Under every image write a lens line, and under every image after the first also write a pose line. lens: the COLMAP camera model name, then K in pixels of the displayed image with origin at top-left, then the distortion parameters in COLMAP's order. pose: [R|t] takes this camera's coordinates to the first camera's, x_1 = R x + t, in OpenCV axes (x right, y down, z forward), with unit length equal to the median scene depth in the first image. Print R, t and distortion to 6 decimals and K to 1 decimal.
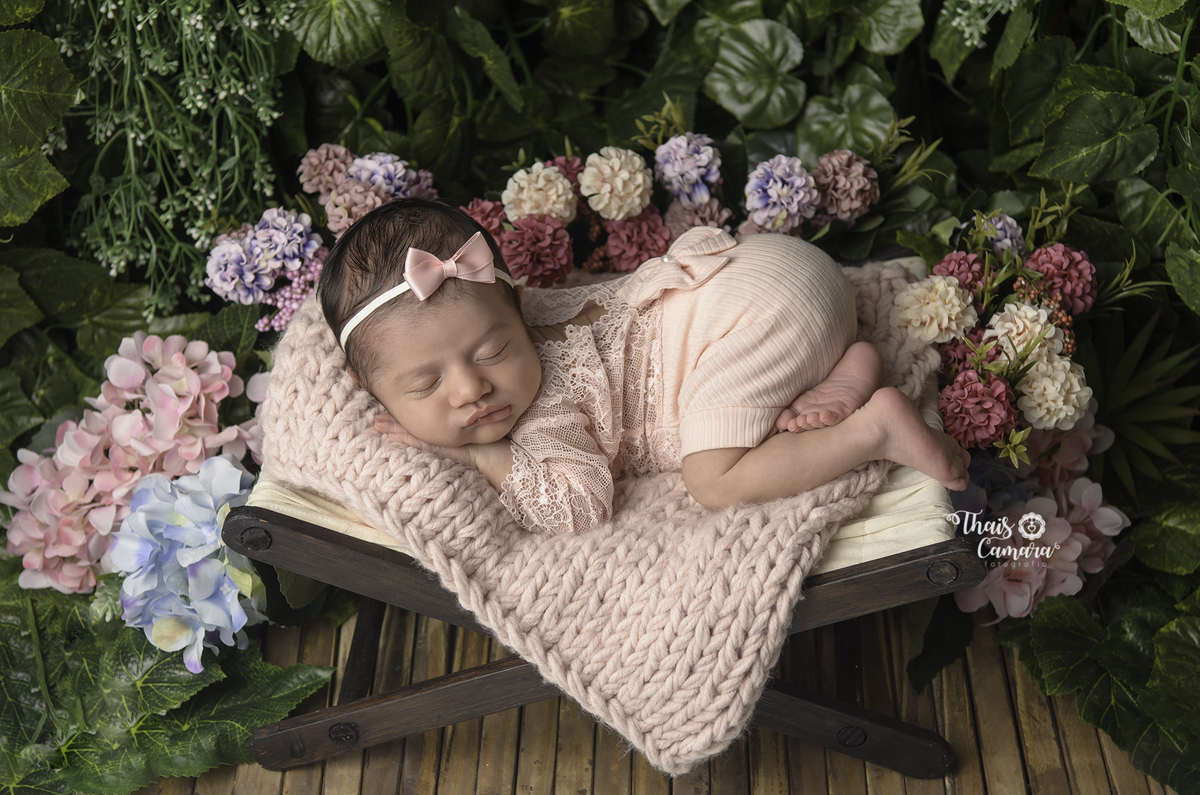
lens RADIAL K [[2286.0, 0, 600.0], [0, 2286.0, 397.5], [0, 0, 1]] dist [-0.483614, 0.044074]
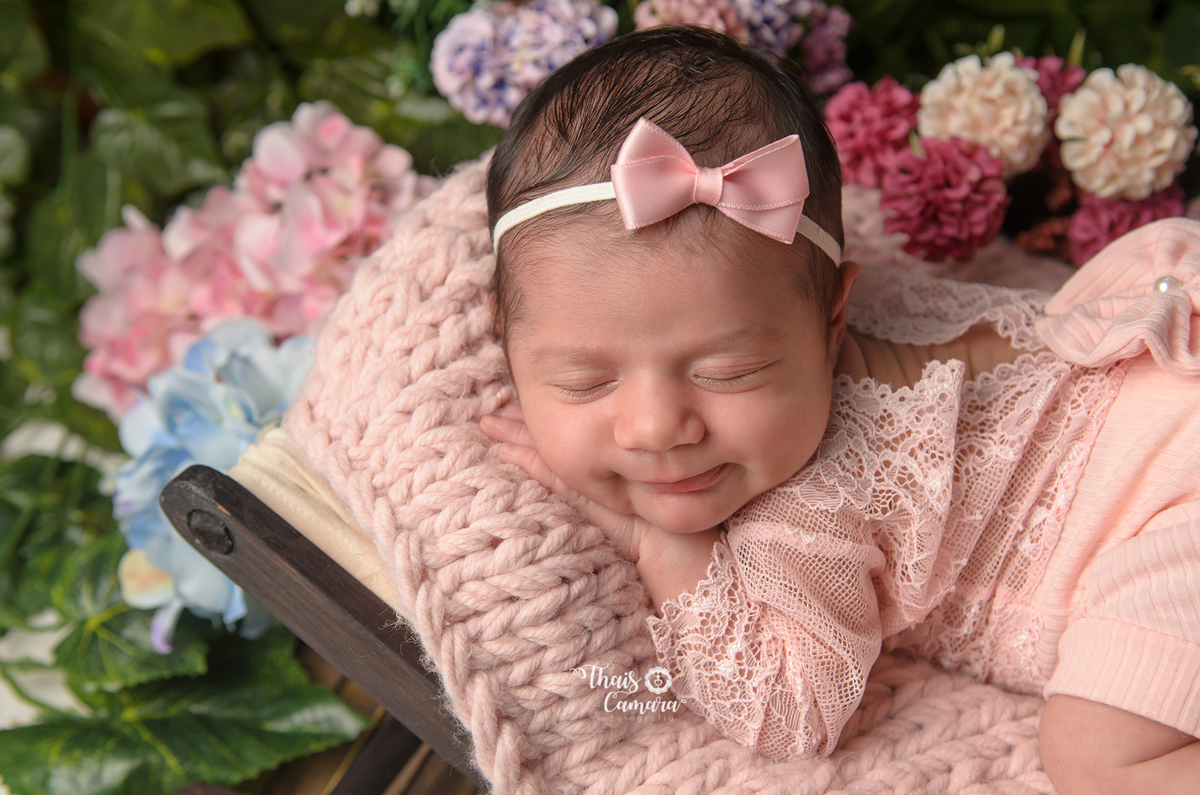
lens RADIAL K [[1558.6, 0, 600.0], [0, 1558.6, 397.5], [0, 0, 1]] dist [-0.202832, 0.925639]
pose [[0.891663, 0.375166, -0.253353, 0.014289], [-0.337263, 0.923838, 0.181044, -0.065449], [0.301978, -0.075984, 0.950282, 0.654827]]
